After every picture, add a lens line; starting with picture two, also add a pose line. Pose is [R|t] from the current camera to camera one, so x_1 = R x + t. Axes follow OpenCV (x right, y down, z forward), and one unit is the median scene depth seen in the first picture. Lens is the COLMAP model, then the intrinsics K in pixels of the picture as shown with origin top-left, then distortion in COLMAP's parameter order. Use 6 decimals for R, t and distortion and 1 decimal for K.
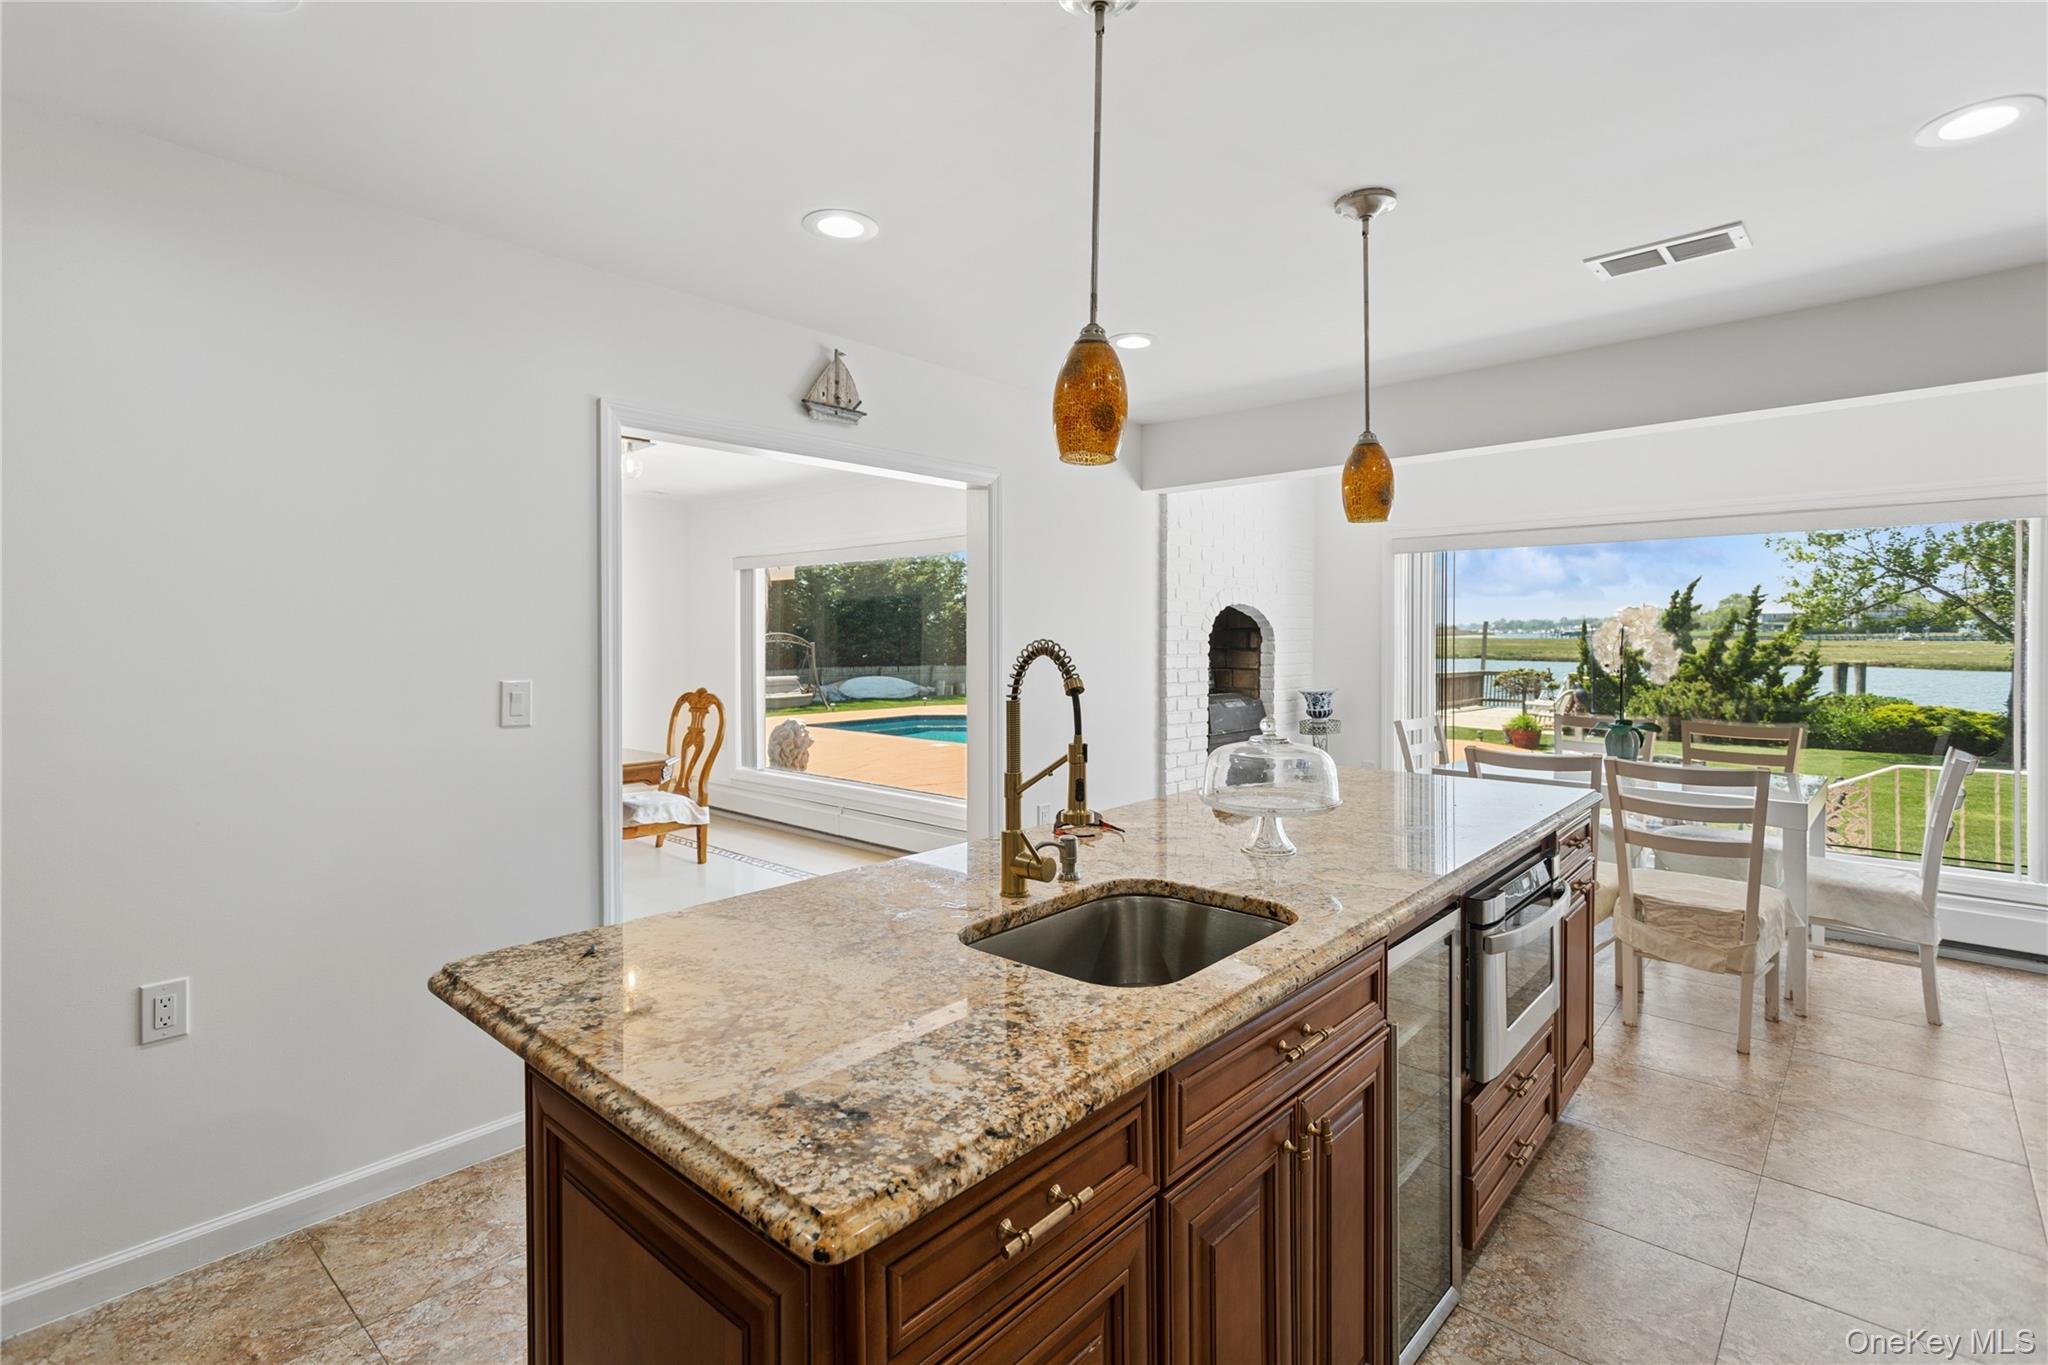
lens RADIAL K [[972.0, 0, 1022.0], [0, 972.0, 640.3], [0, 0, 1]] dist [0.002541, 0.001283]
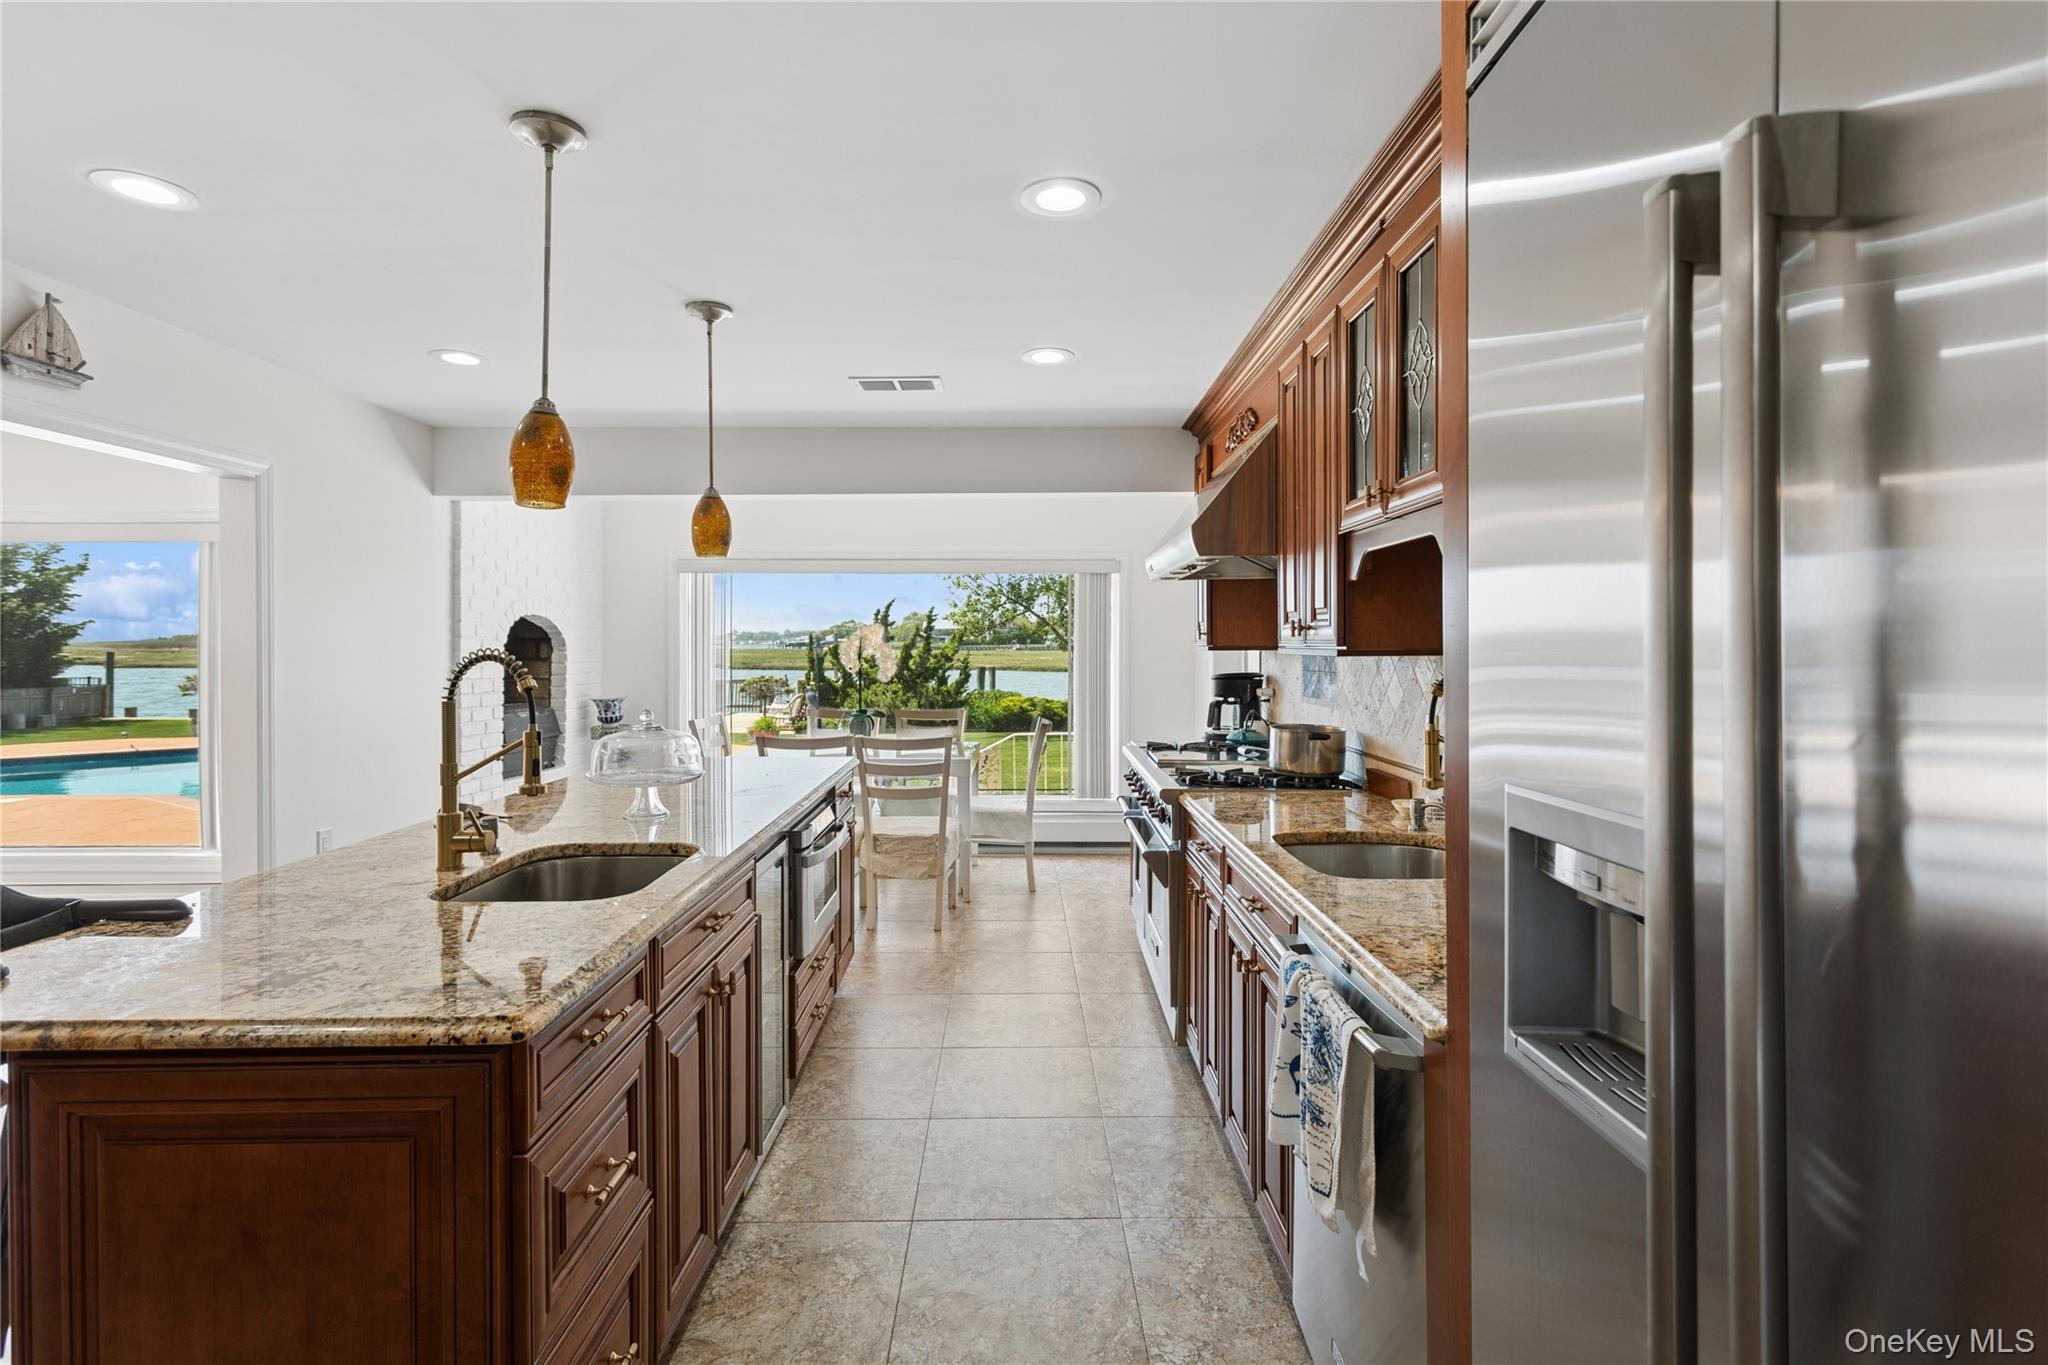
lens RADIAL K [[972.0, 0, 1022.0], [0, 972.0, 640.3], [0, 0, 1]] dist [0.002541, 0.001283]
pose [[0.737680, 0.004911, 0.675133, -0.148131], [0.002428, 0.999948, -0.009927, 0.001365], [-0.675146, 0.008962, 0.737629, -0.160249]]
